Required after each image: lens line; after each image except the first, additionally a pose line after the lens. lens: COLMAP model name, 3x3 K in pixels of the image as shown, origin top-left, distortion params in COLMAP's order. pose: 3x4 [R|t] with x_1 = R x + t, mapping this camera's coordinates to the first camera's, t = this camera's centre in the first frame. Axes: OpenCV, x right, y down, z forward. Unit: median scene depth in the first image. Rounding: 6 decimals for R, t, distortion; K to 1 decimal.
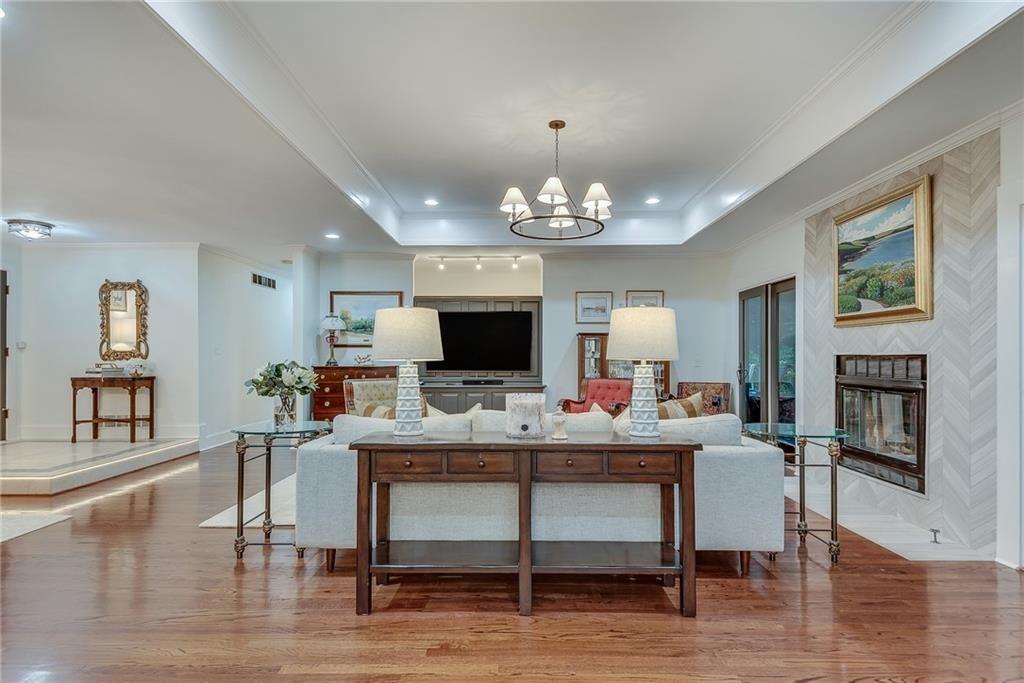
lens RADIAL K [[529.5, 0, 512.0], [0, 529.5, 341.5], [0, 0, 1]] dist [0.002990, 0.000389]
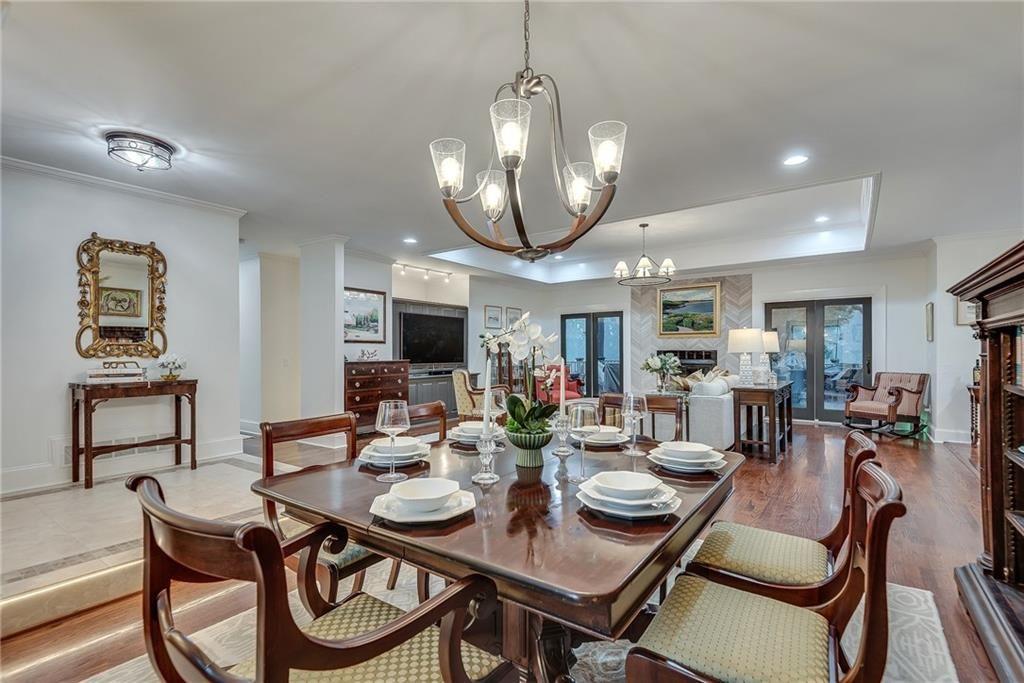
lens RADIAL K [[471.4, 0, 512.0], [0, 471.4, 341.5], [0, 0, 1]] dist [0.000923, 0.000078]
pose [[0.588138, 0.018020, 0.808560, -0.954128], [-0.019353, 0.999779, -0.008204, 0.011576], [-0.808529, -0.010823, 0.588357, 0.248875]]
